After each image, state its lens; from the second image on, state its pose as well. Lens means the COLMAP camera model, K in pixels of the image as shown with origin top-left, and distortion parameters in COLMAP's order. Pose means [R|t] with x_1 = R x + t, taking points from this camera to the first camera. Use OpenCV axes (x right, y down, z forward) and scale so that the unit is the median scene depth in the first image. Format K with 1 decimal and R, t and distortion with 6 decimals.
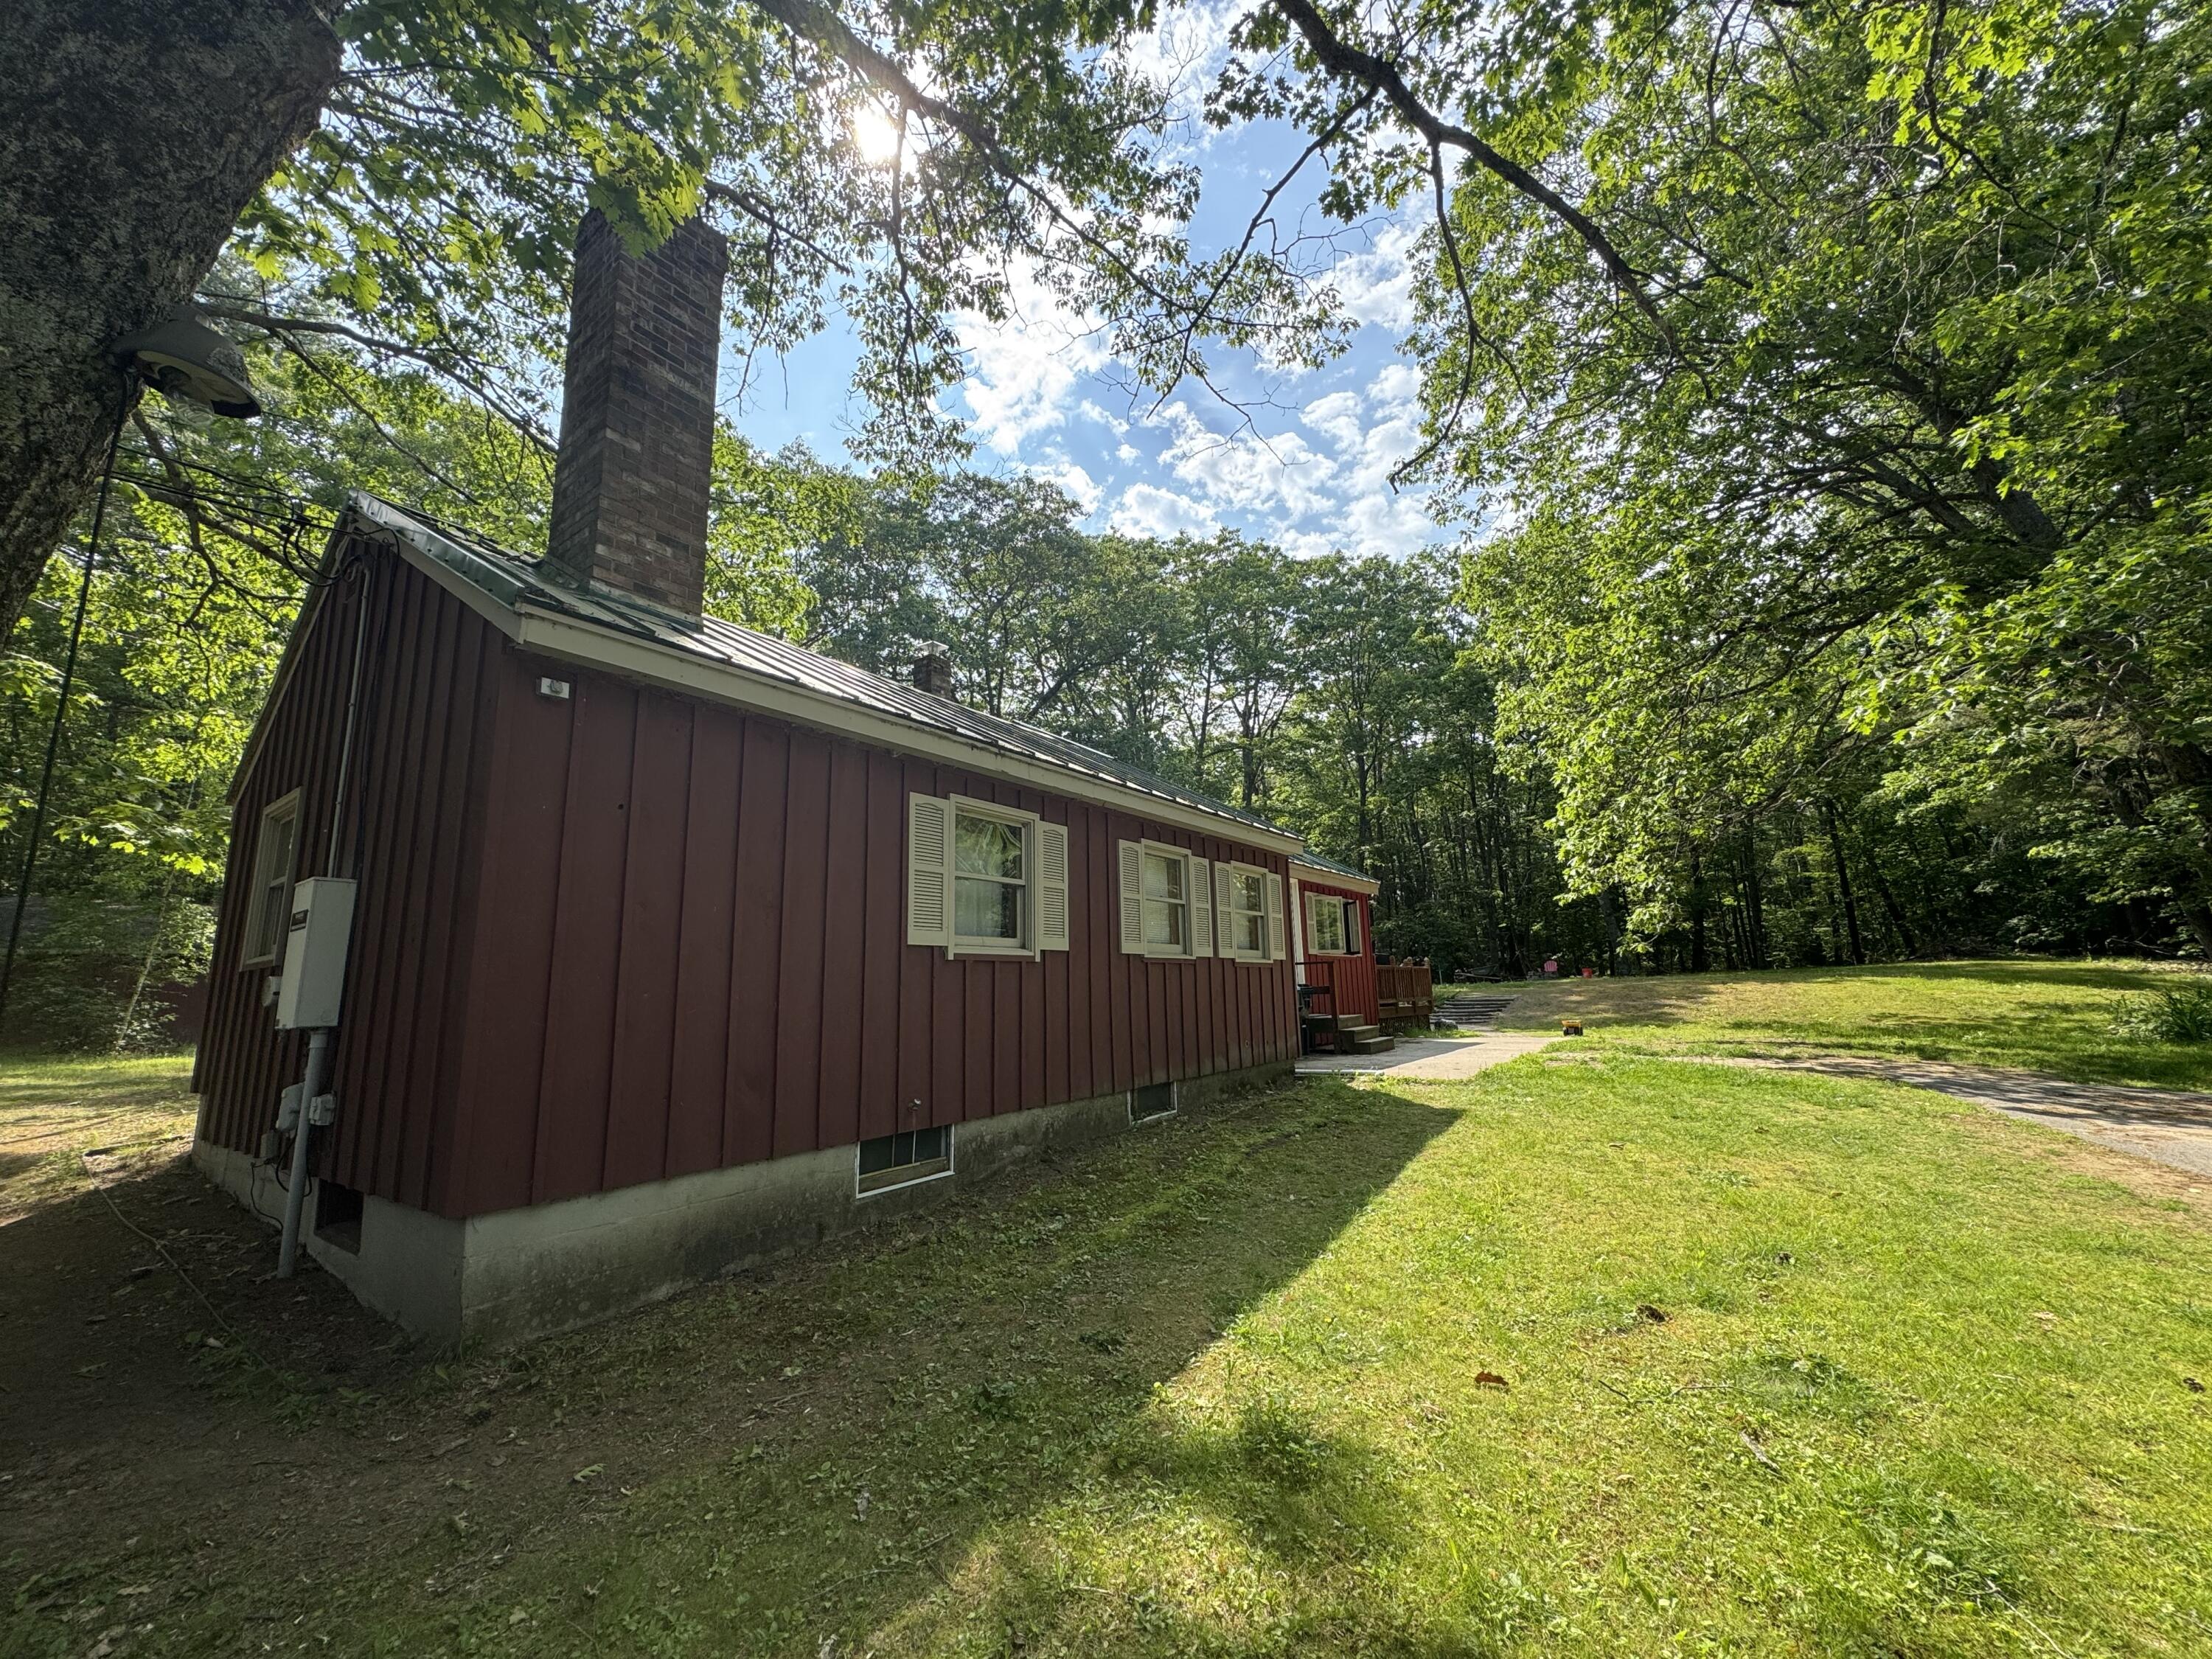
lens RADIAL K [[894.9, 0, 1106.0], [0, 894.9, 829.5], [0, 0, 1]] dist [0.001585, -0.000108]
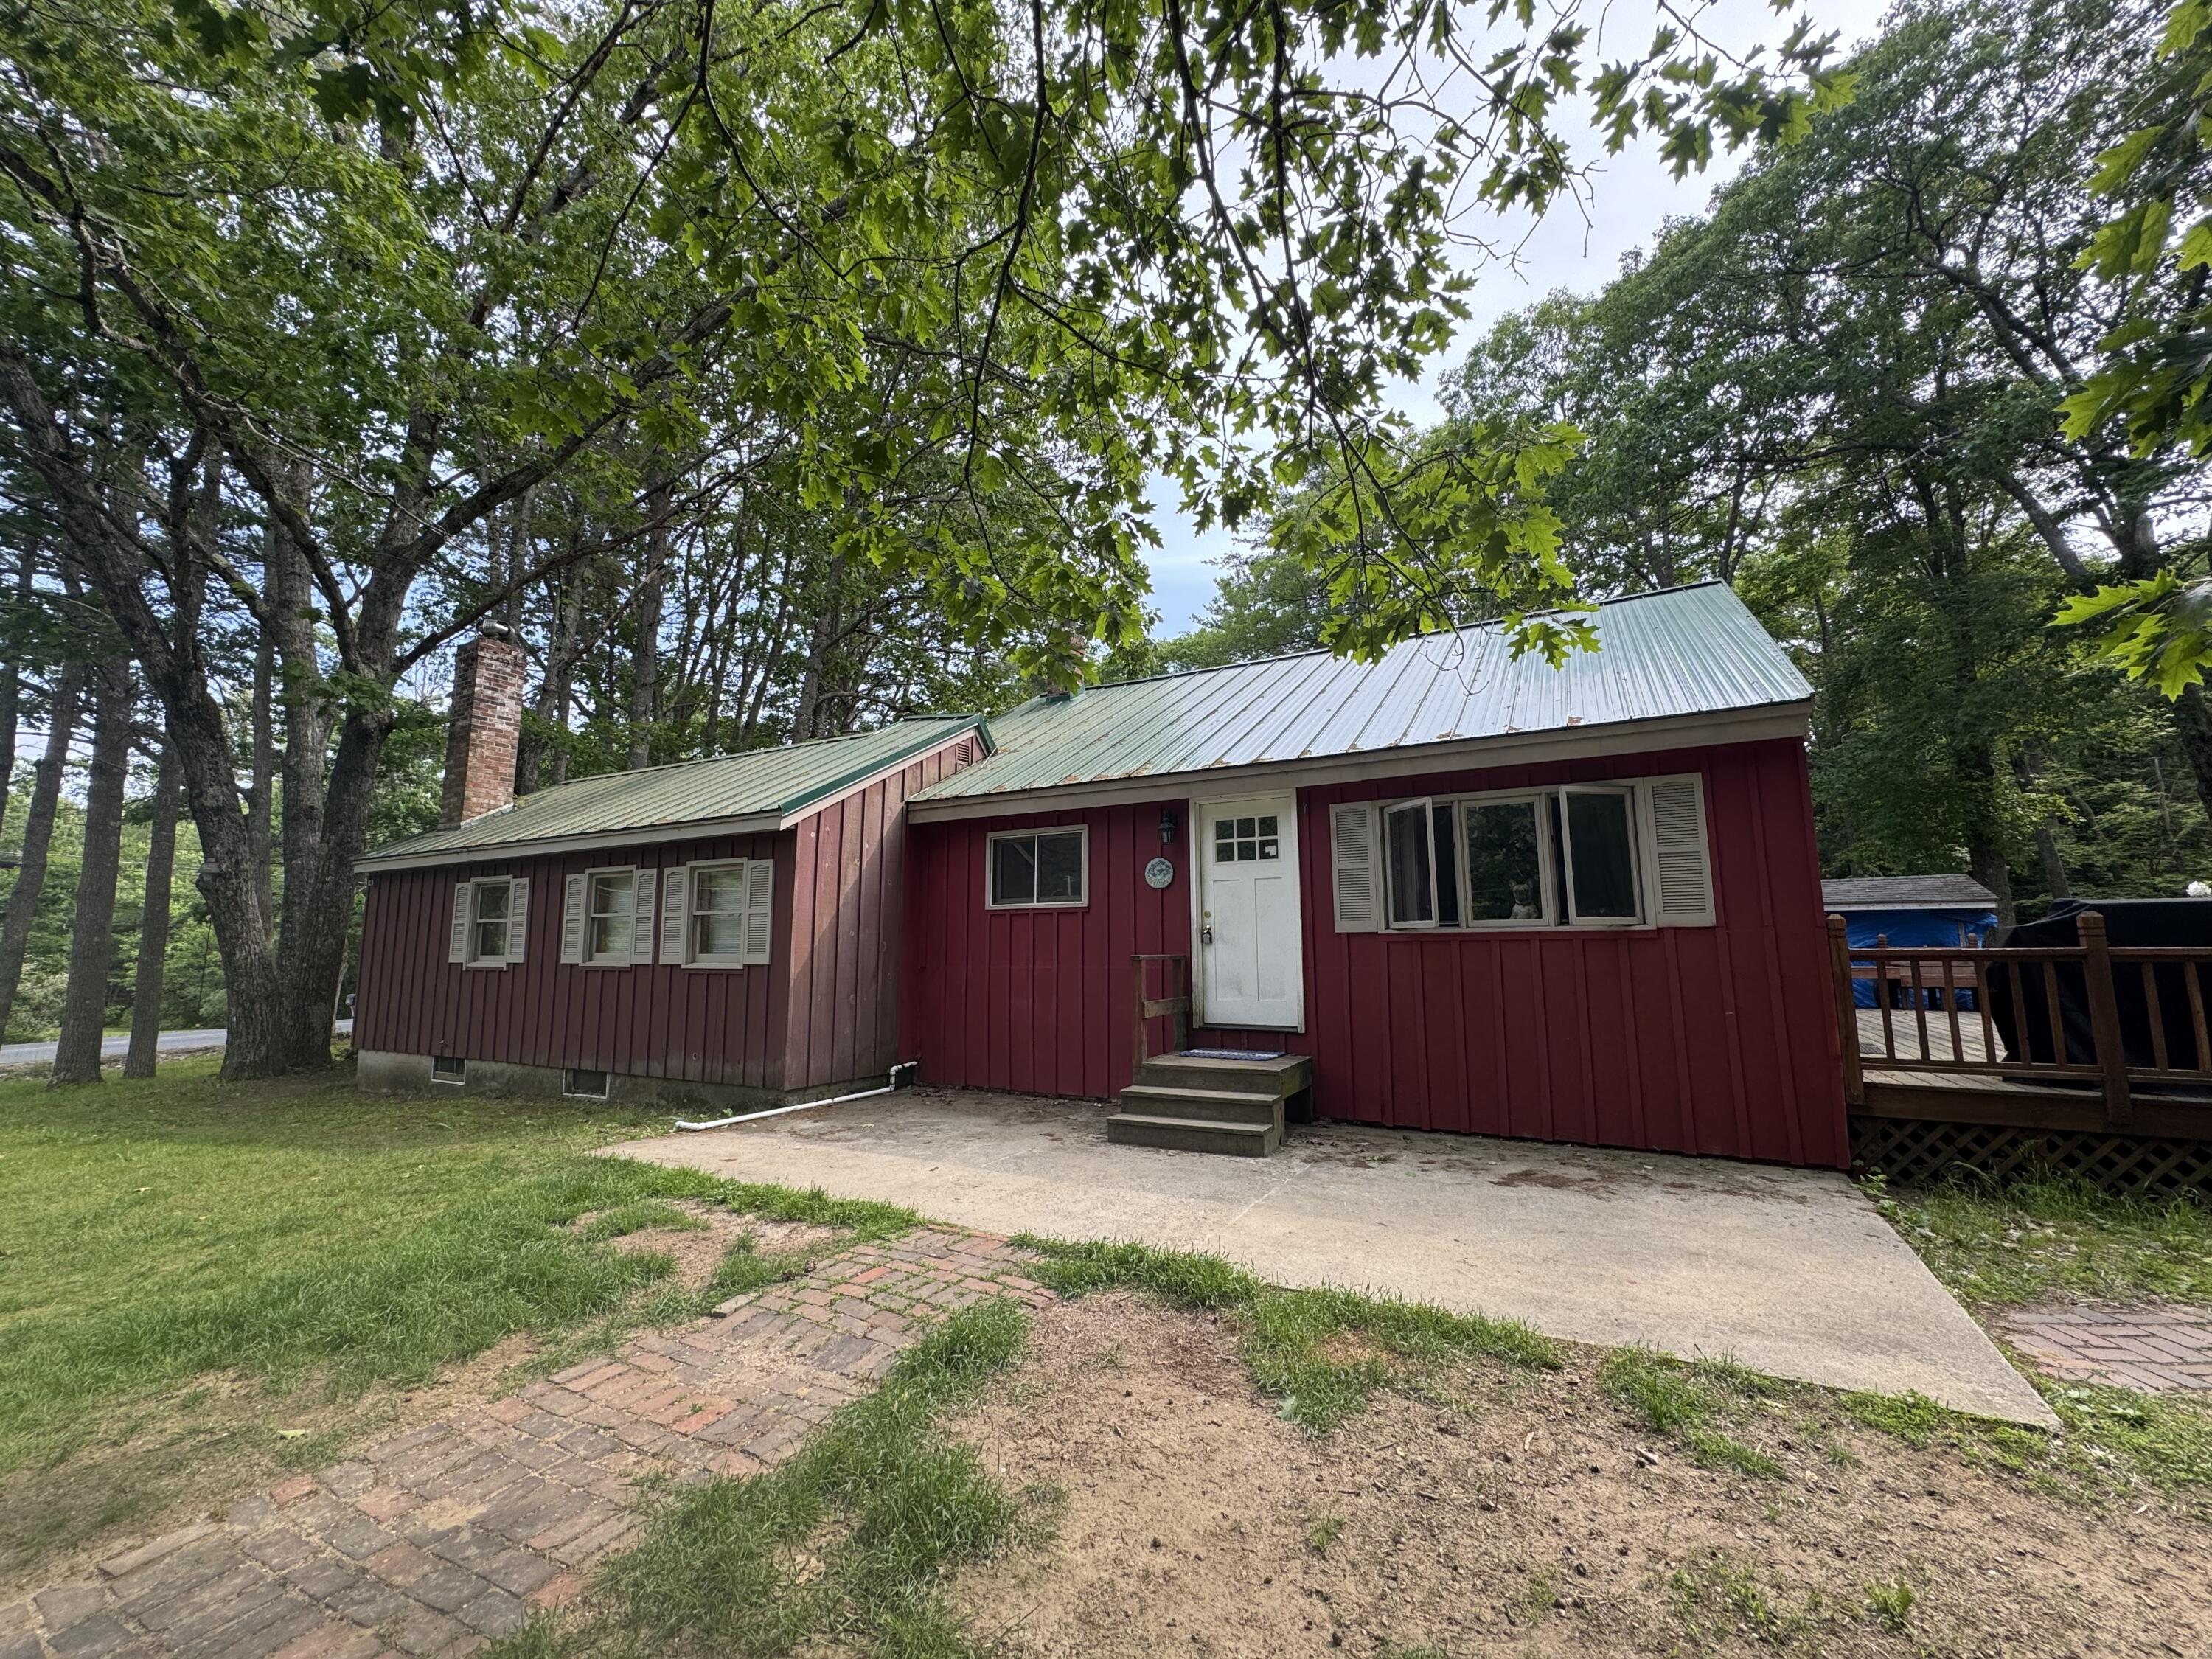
lens RADIAL K [[894.9, 0, 1106.0], [0, 894.9, 829.5], [0, 0, 1]] dist [0.001585, -0.000108]
pose [[0.091668, -0.106003, -0.990131, 1.707739], [0.187347, 0.978398, -0.087402, 0.256548], [0.978007, -0.177486, 0.109547, 2.030080]]
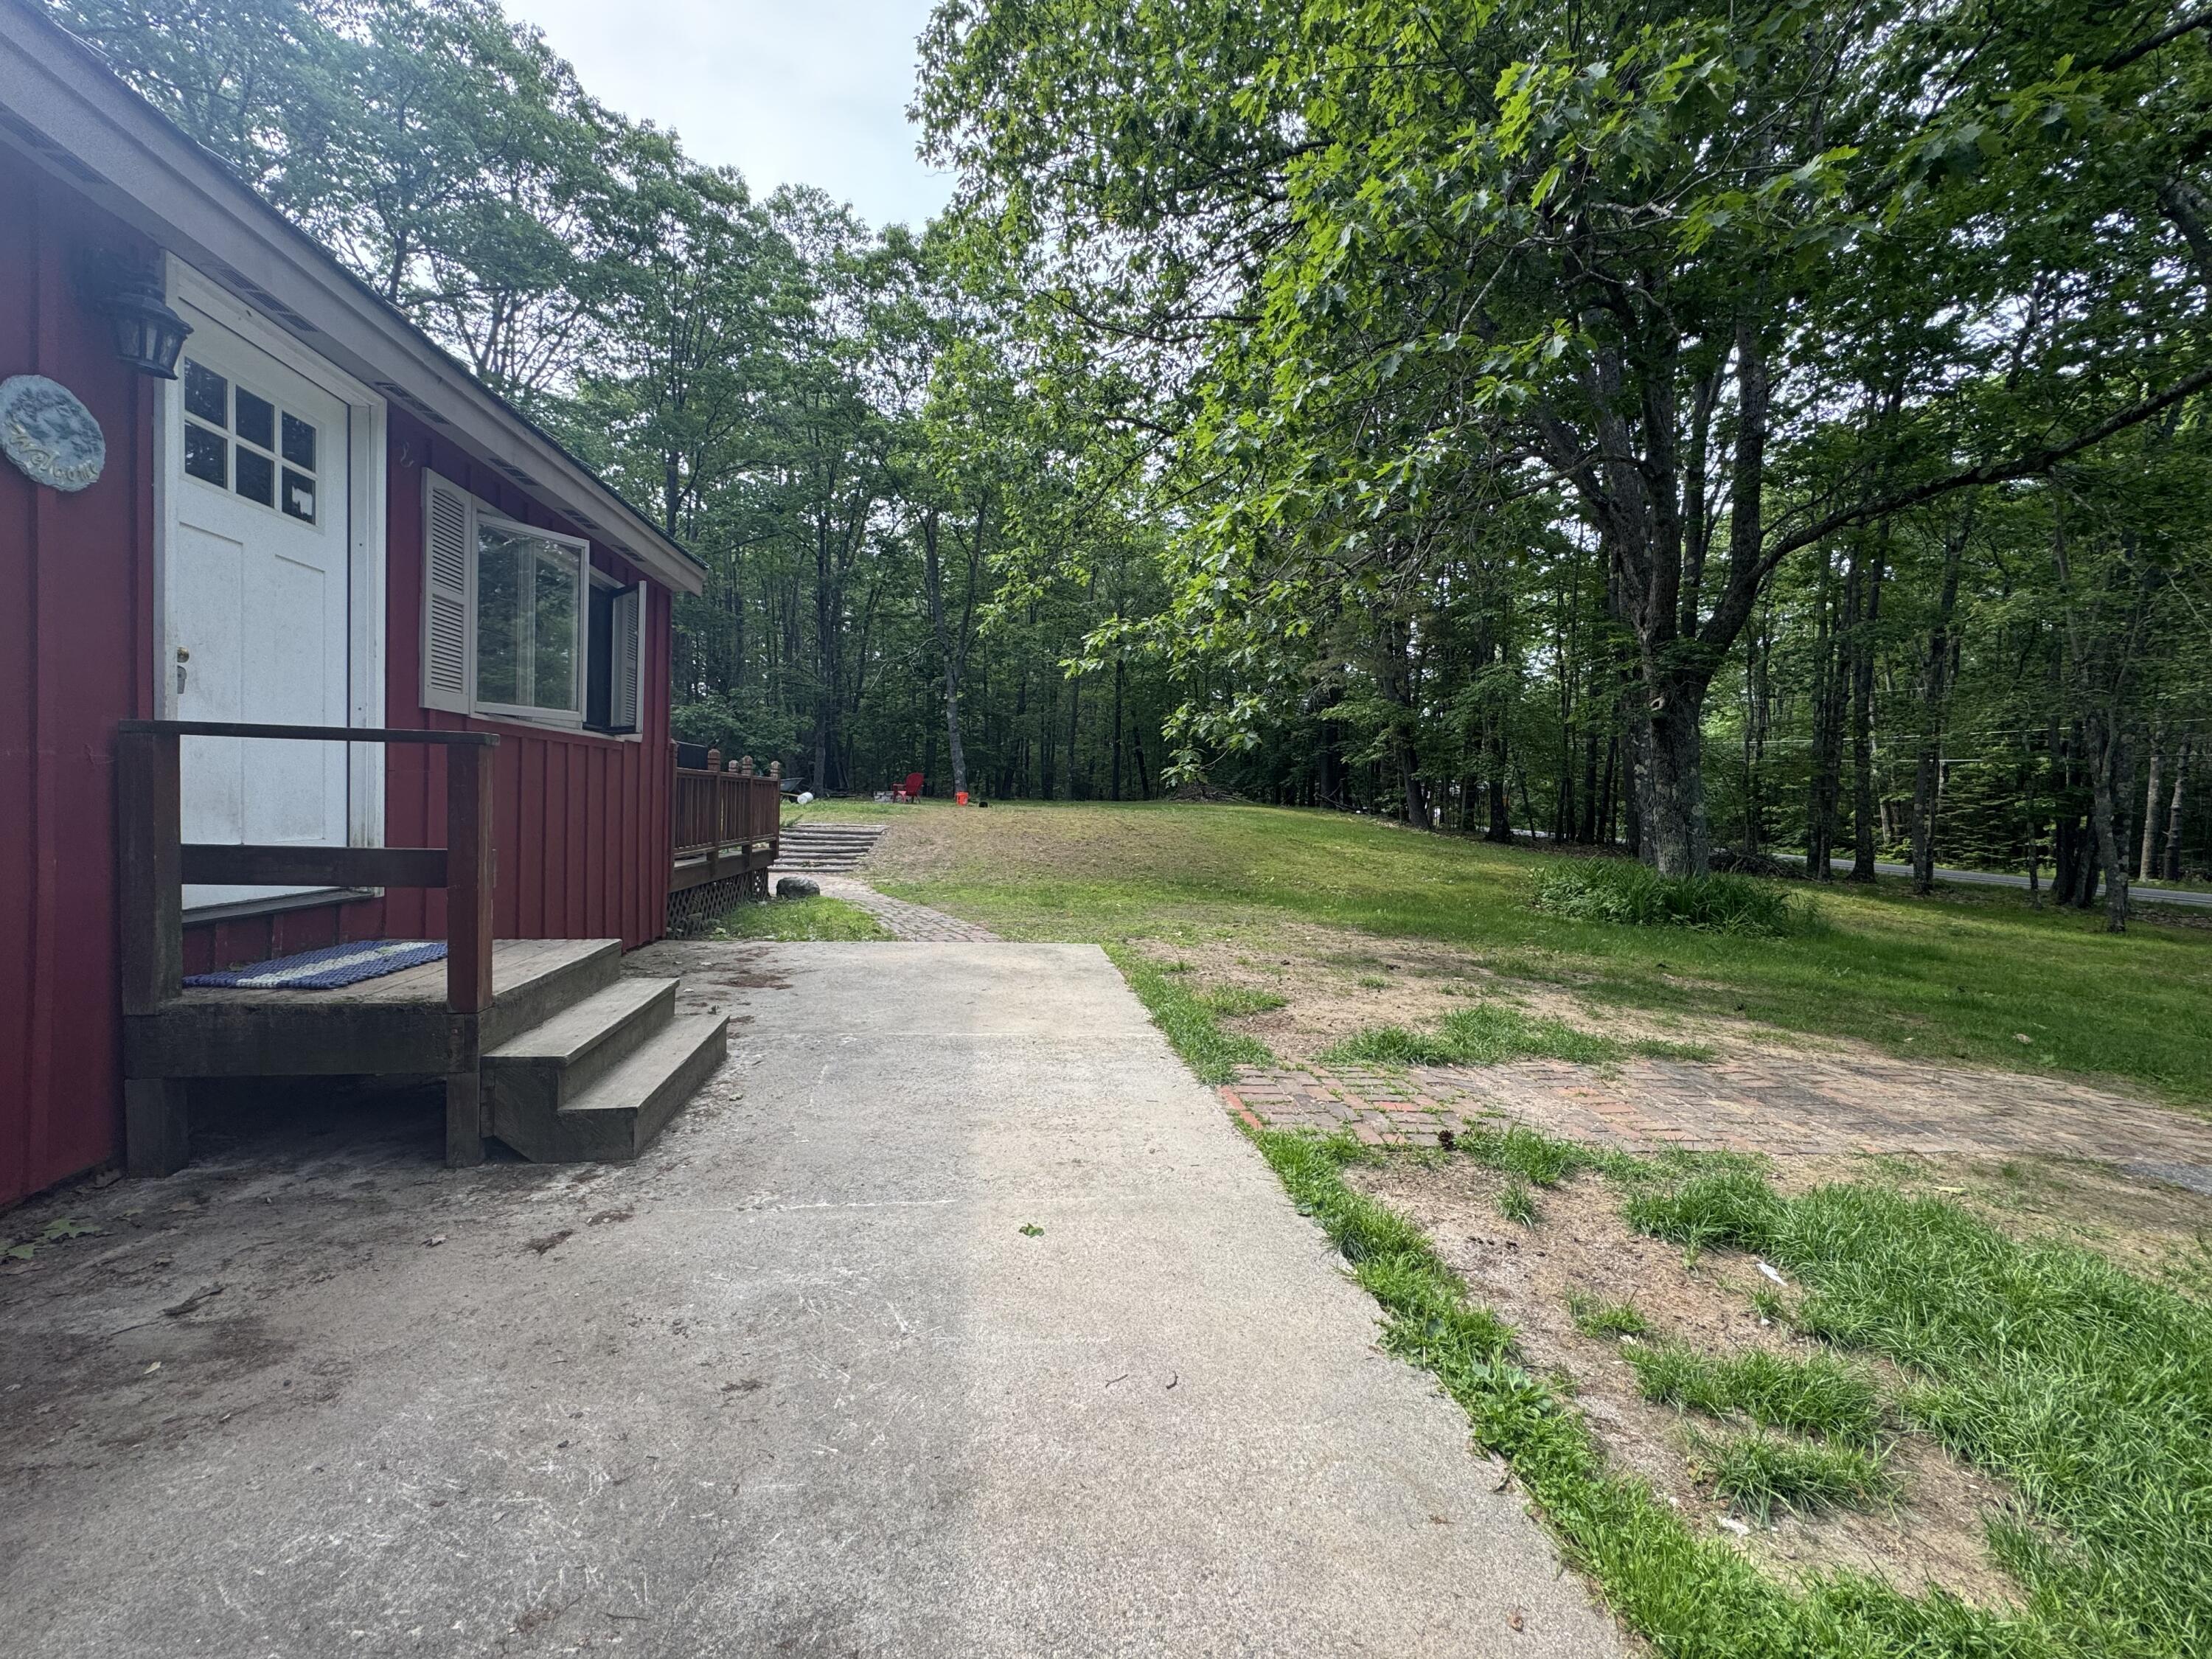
lens RADIAL K [[880.0, 0, 1106.0], [0, 880.0, 829.5], [0, 0, 1]] dist [-0.003414, -0.000093]
pose [[0.728322, 0.031085, 0.684529, 0.464165], [-0.178459, 0.973102, 0.145687, 0.248401], [-0.661588, -0.228267, 0.714279, 1.625917]]
